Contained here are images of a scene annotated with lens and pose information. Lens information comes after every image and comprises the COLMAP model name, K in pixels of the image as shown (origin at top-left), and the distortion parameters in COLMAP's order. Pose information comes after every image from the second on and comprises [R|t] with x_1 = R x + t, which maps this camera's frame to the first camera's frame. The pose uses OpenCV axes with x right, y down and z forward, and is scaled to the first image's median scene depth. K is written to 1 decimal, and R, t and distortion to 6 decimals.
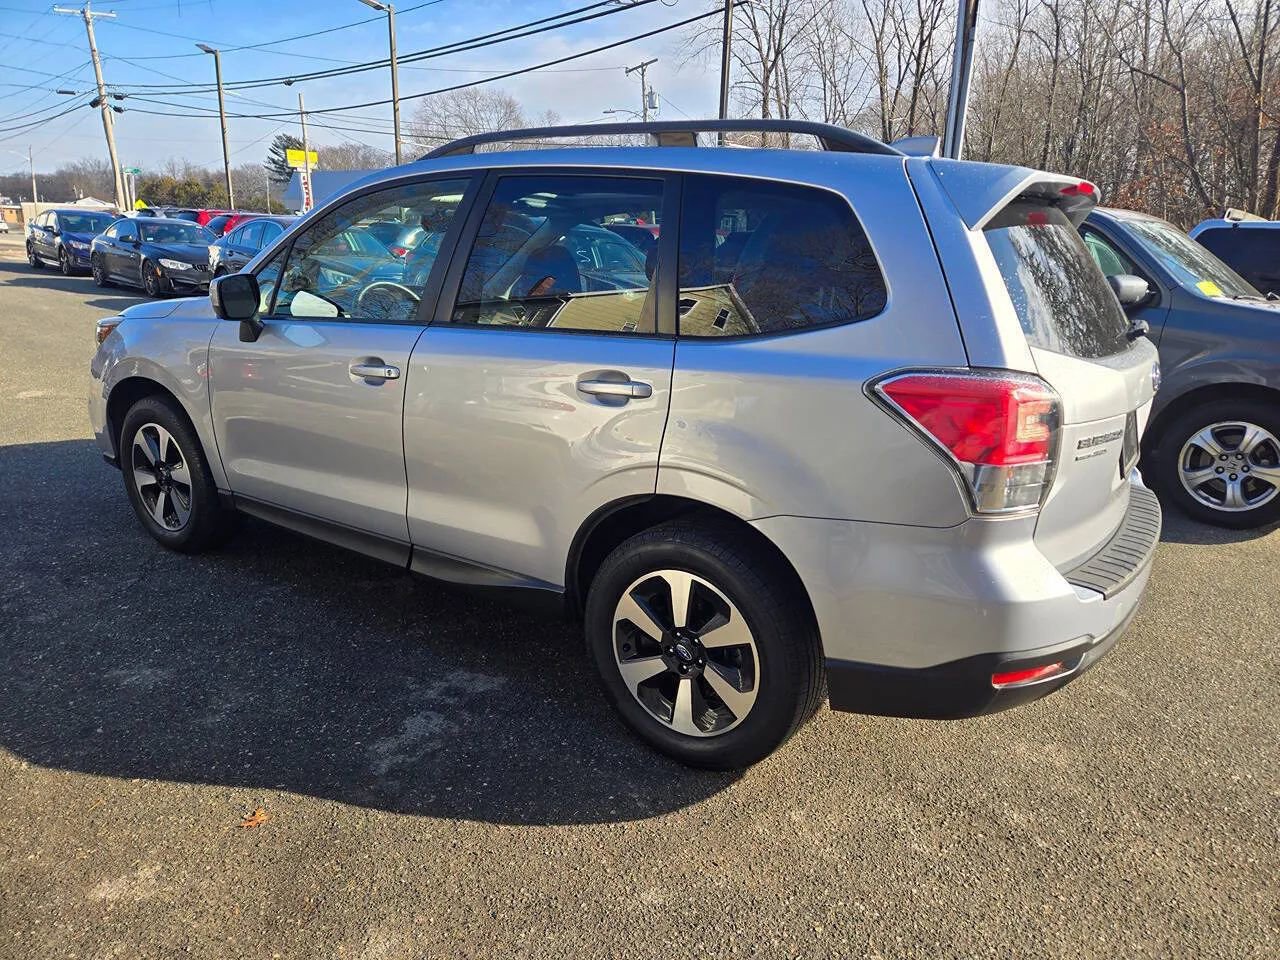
lens RADIAL K [[875.2, 0, 631.9], [0, 875.2, 482.6], [0, 0, 1]] dist [0.076356, -0.058482]
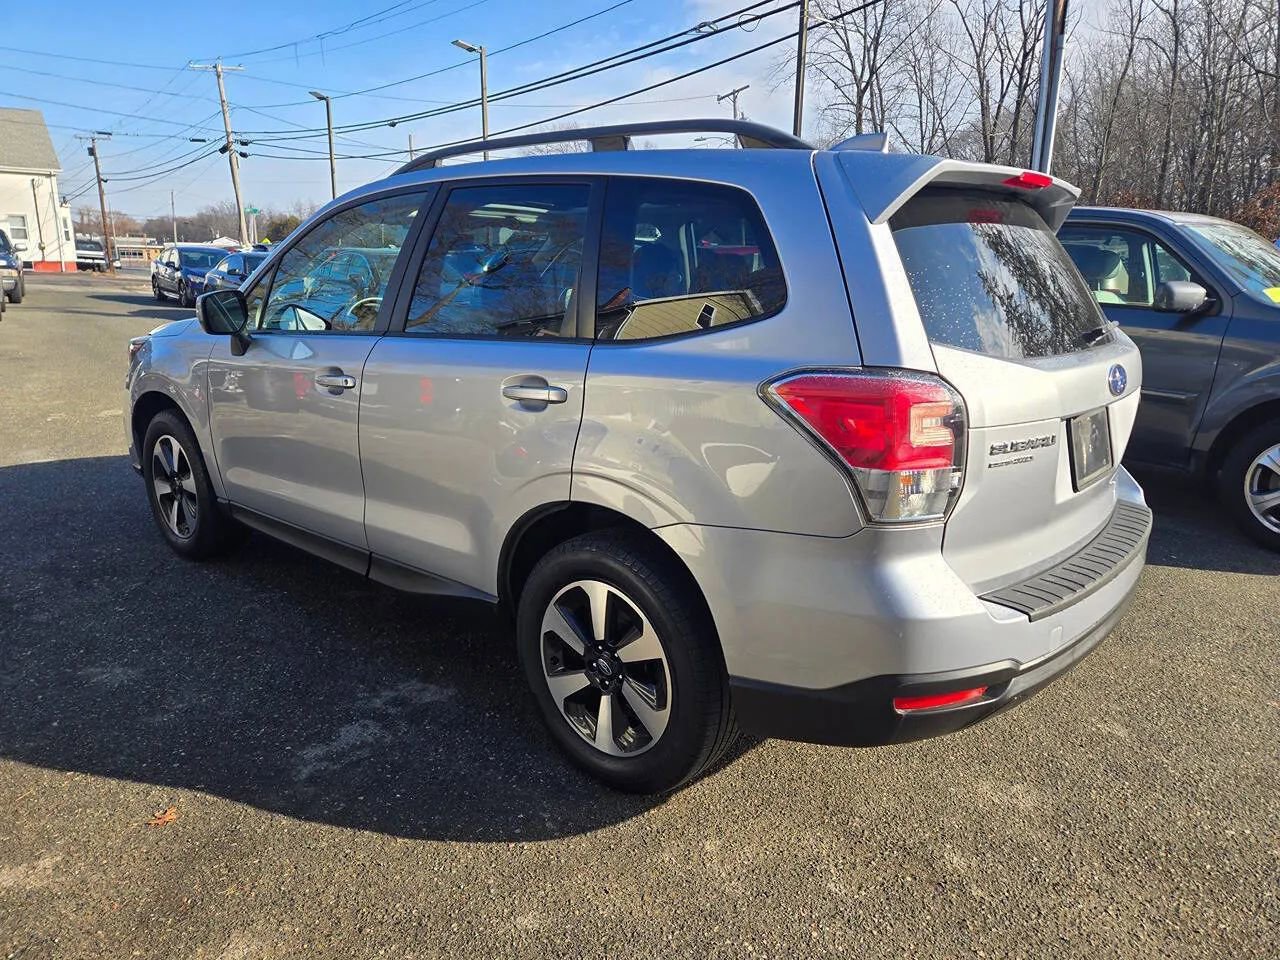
lens RADIAL K [[875.2, 0, 621.5], [0, 875.2, 477.1], [0, 0, 1]] dist [0.076356, -0.058482]
pose [[0.992582, 0.008986, -0.121241, 0.179724], [-0.013105, 0.999362, -0.033214, 0.015965], [0.120865, 0.034557, 0.992067, 0.037499]]
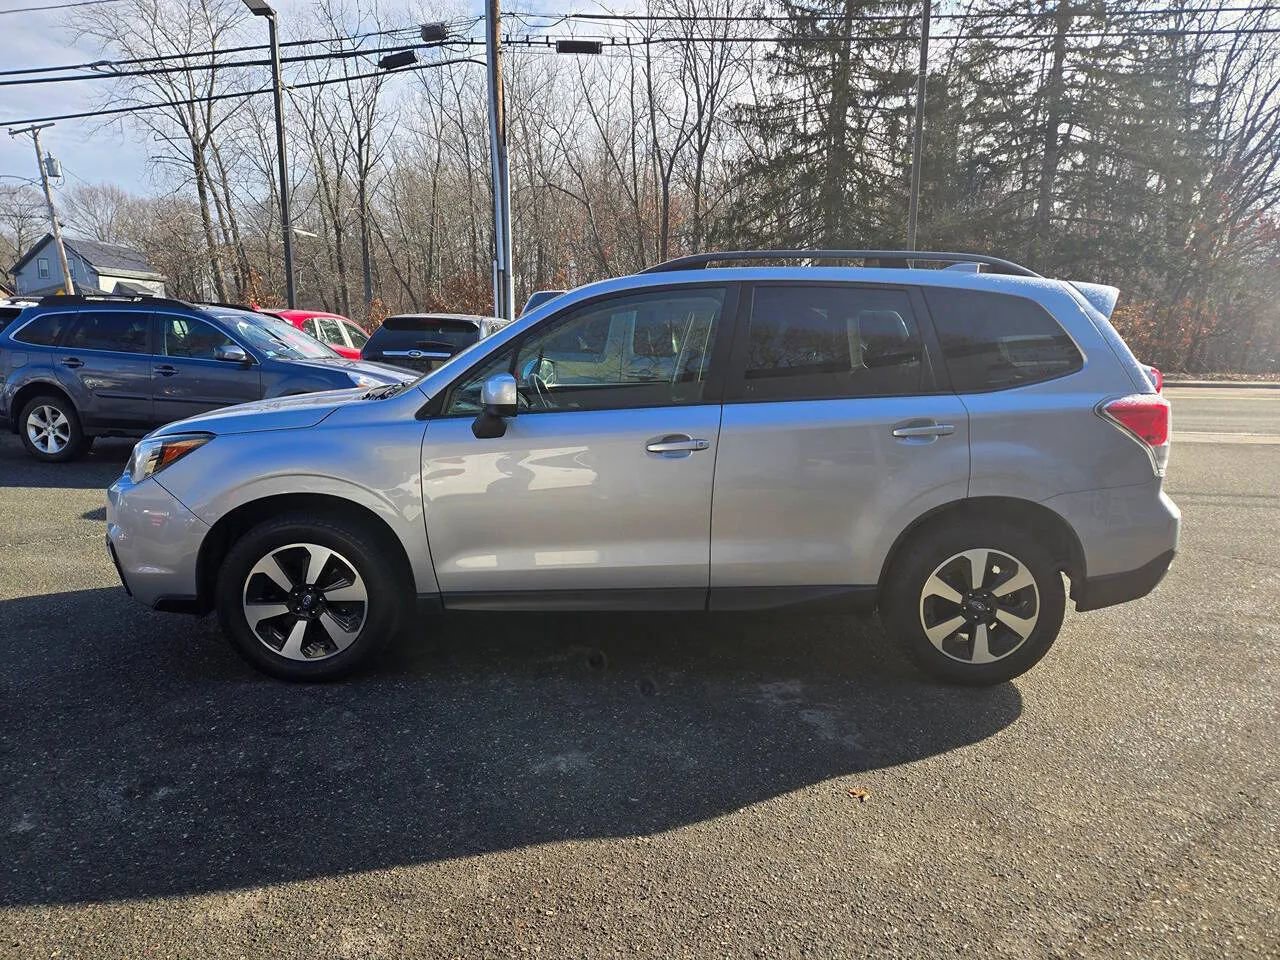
lens RADIAL K [[875.2, 0, 630.3], [0, 875.2, 482.9], [0, 0, 1]] dist [0.076356, -0.058482]
pose [[0.804092, -0.126741, 0.580838, -1.150669], [0.176115, 0.983939, -0.029109, -0.062280], [-0.567820, 0.125701, 0.813498, 0.100446]]
